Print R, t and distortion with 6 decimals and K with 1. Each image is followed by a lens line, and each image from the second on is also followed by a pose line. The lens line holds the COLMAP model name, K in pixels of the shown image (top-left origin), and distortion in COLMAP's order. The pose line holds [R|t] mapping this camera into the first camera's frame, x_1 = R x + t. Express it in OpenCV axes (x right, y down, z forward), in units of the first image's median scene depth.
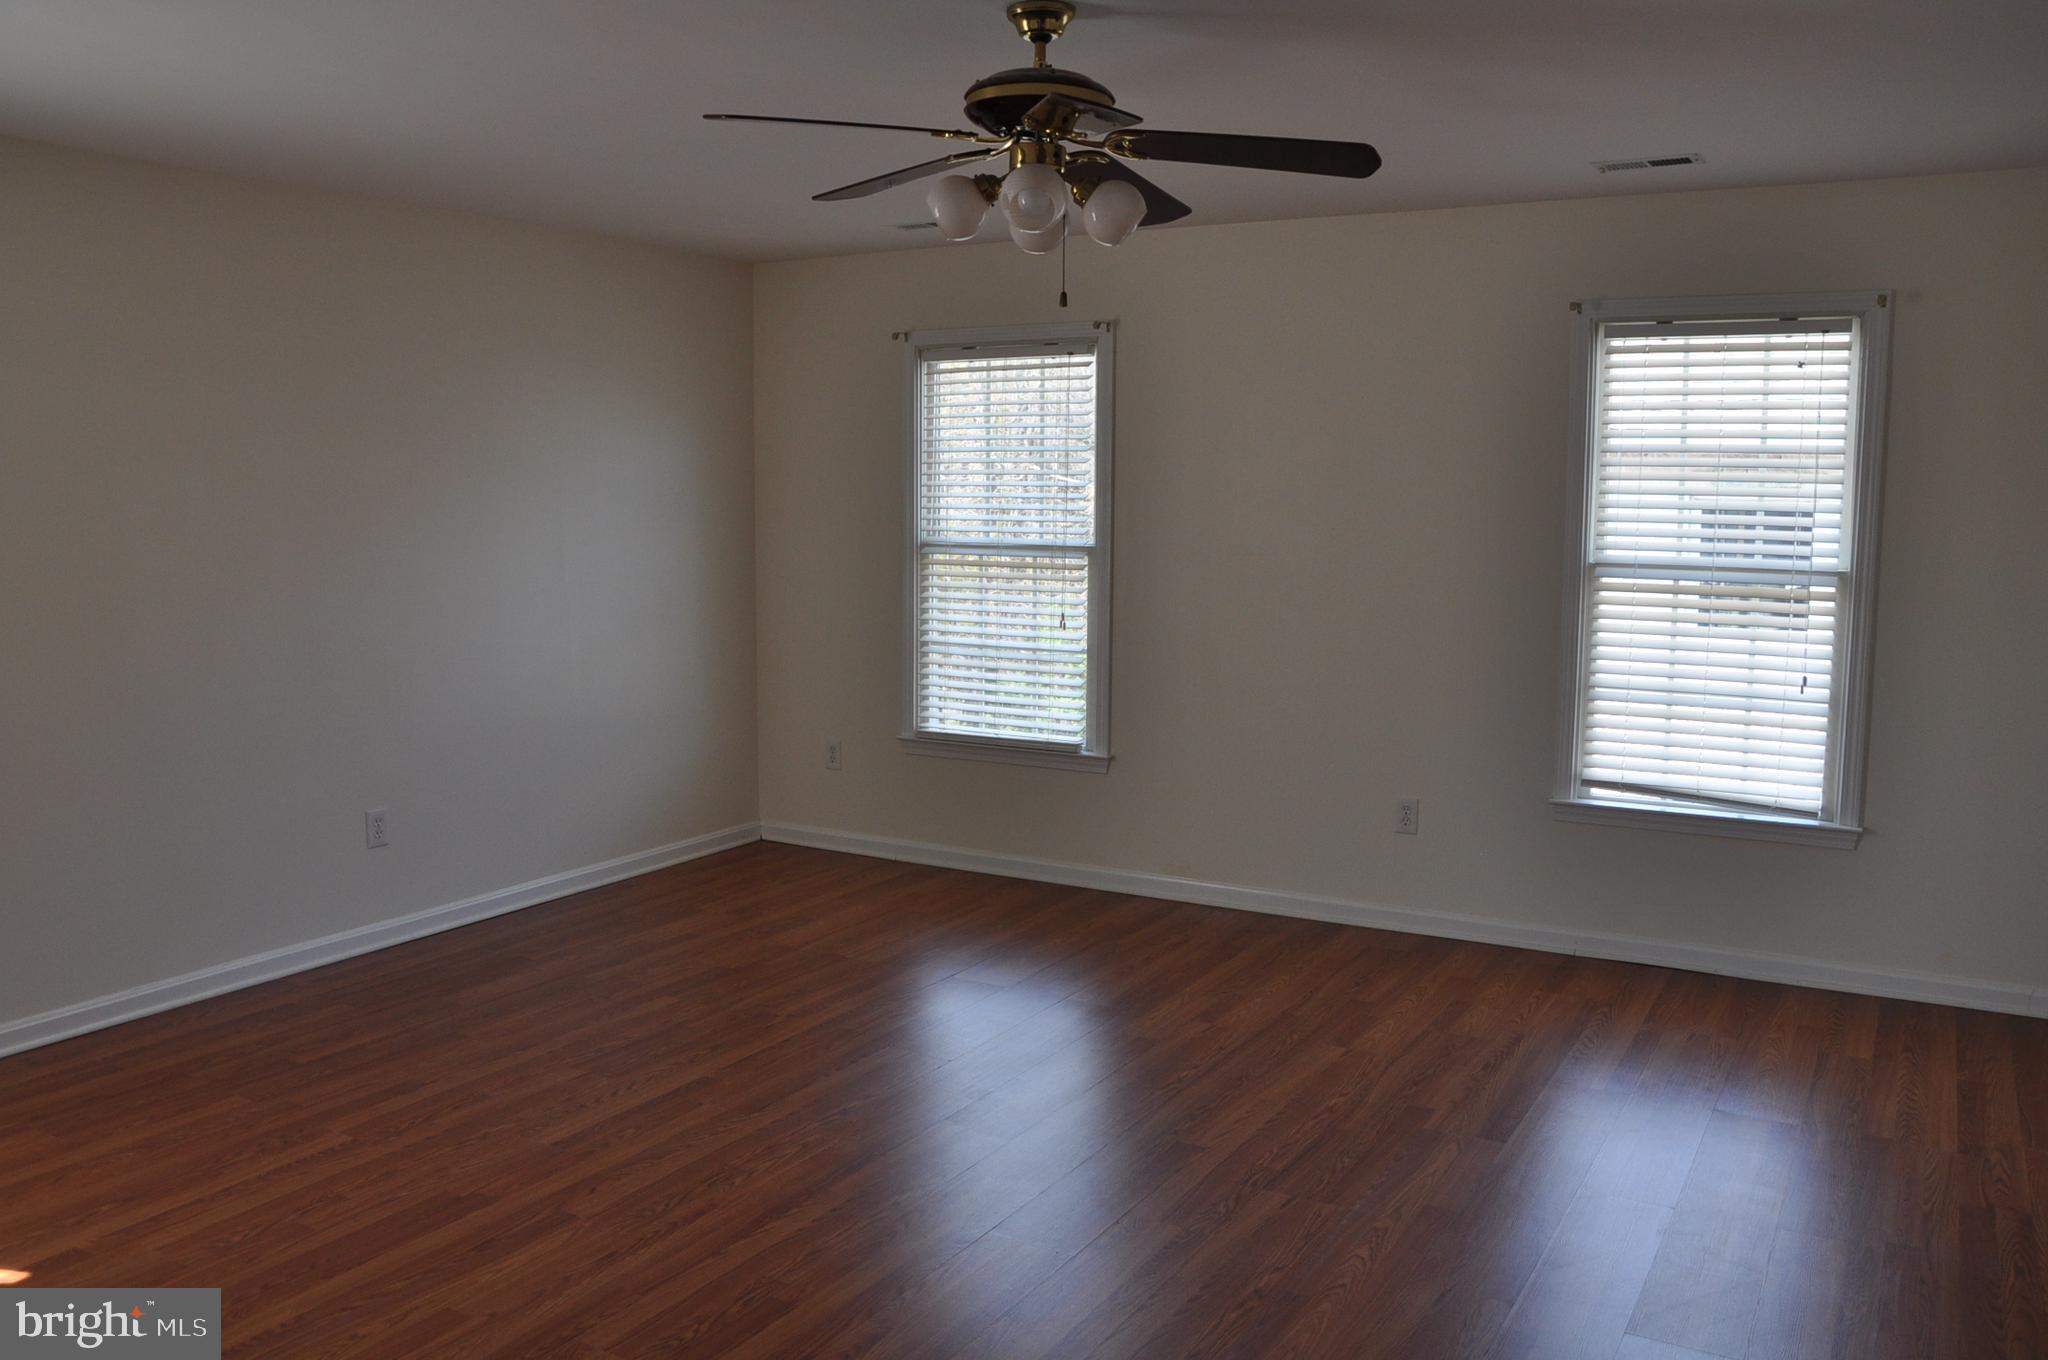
lens RADIAL K [[1617.1, 0, 1024.0], [0, 1617.1, 680.0], [0, 0, 1]] dist [-0.157169, 0.127426]
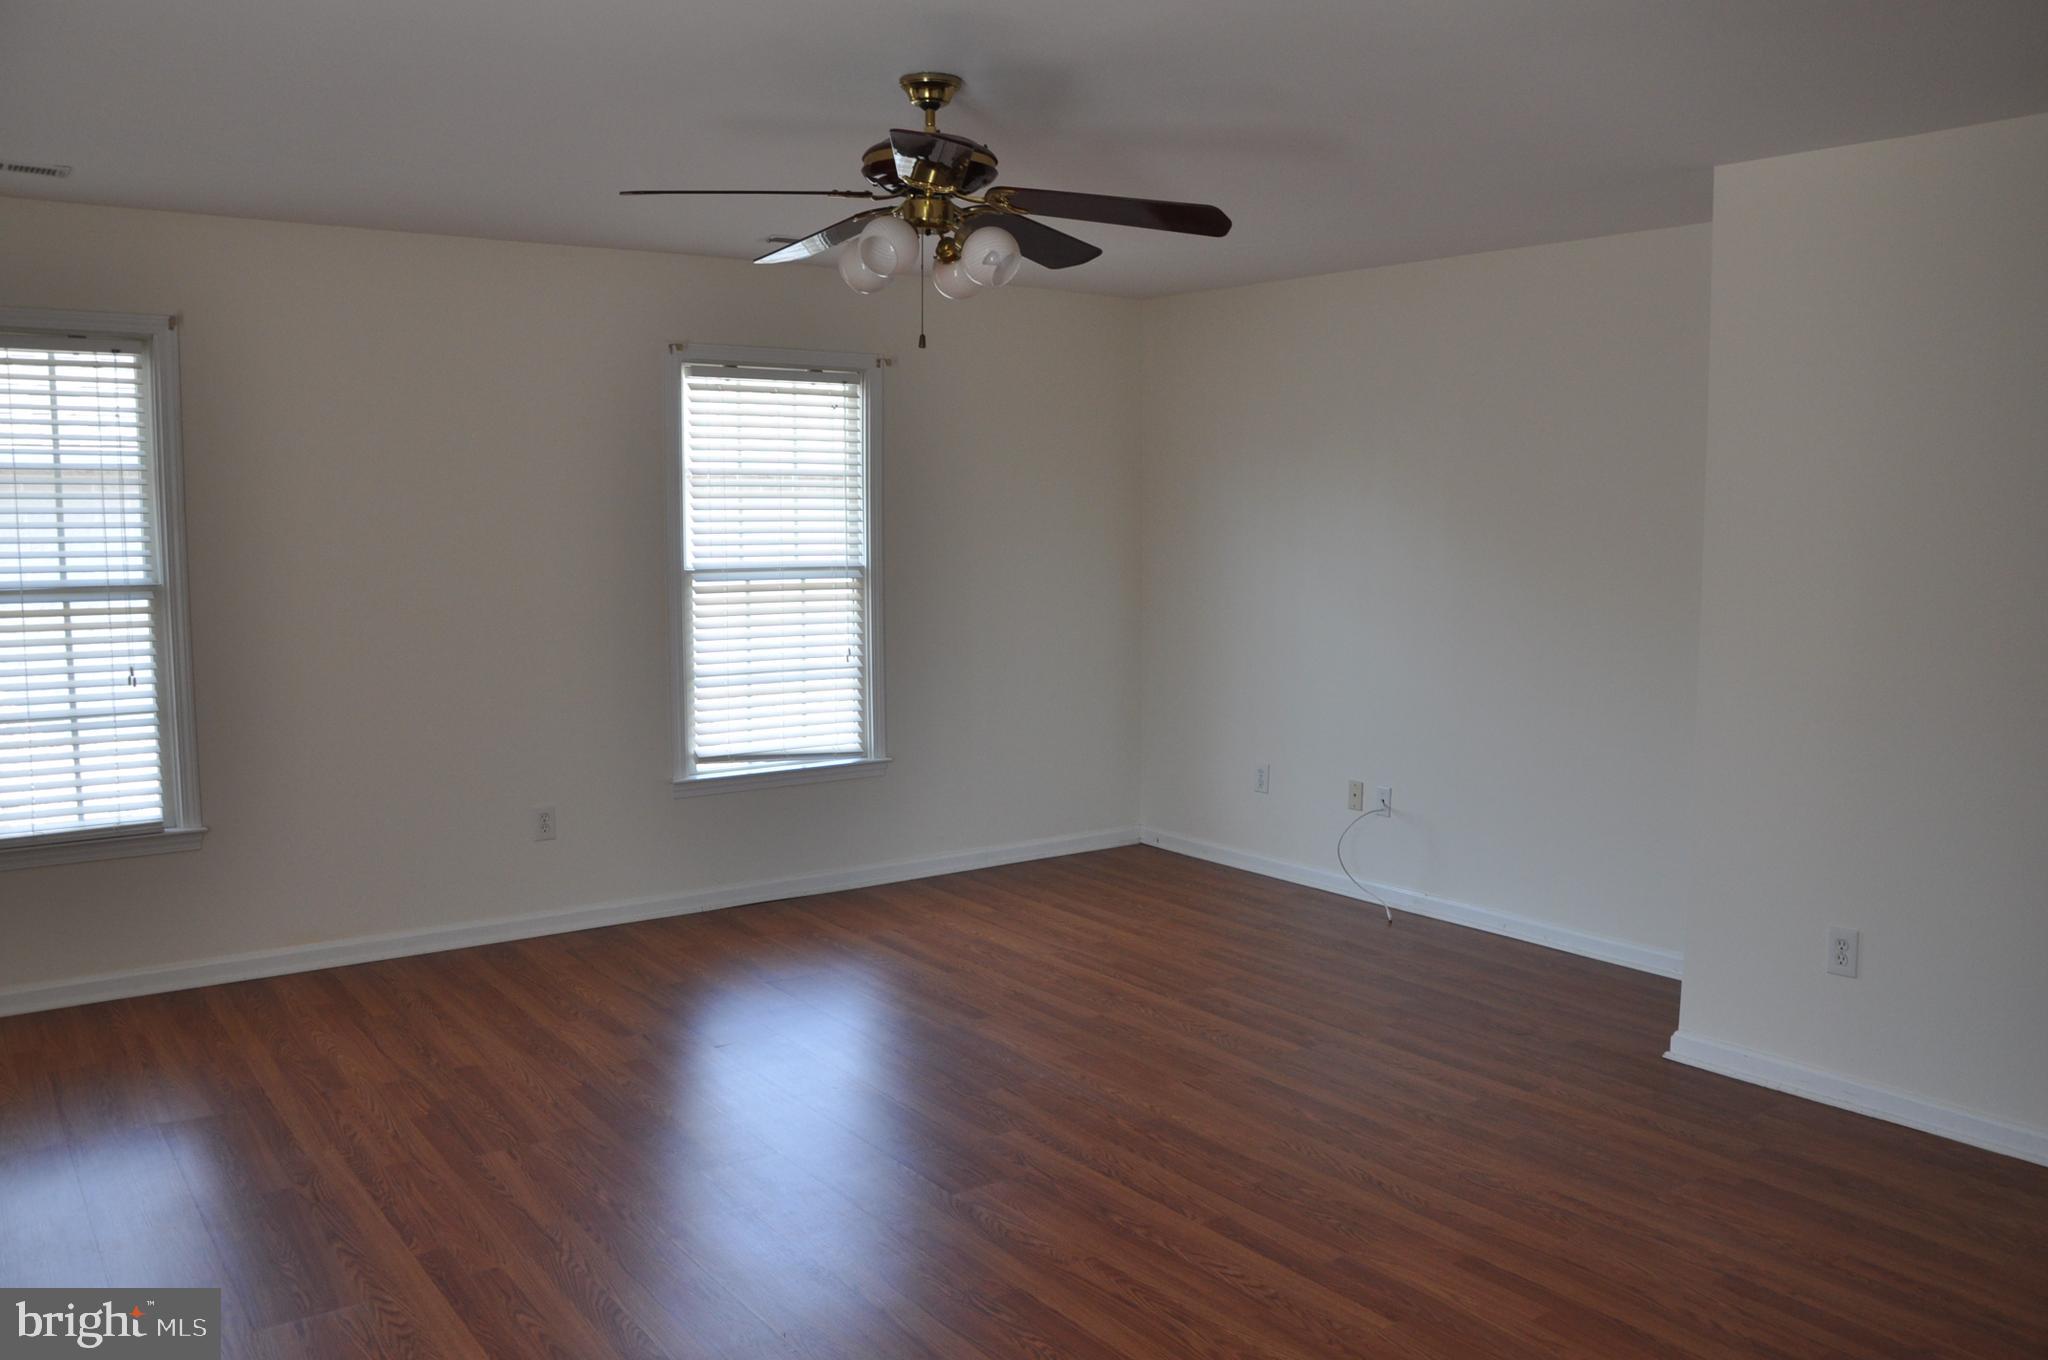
lens RADIAL K [[1607.7, 0, 1017.3], [0, 1607.7, 682.3], [0, 0, 1]] dist [-0.159902, 0.129007]
pose [[0.389271, -0.103523, 0.915287, -0.629557], [0.107818, 0.991955, 0.066340, -0.044979], [-0.914791, 0.072861, 0.397301, 0.332368]]
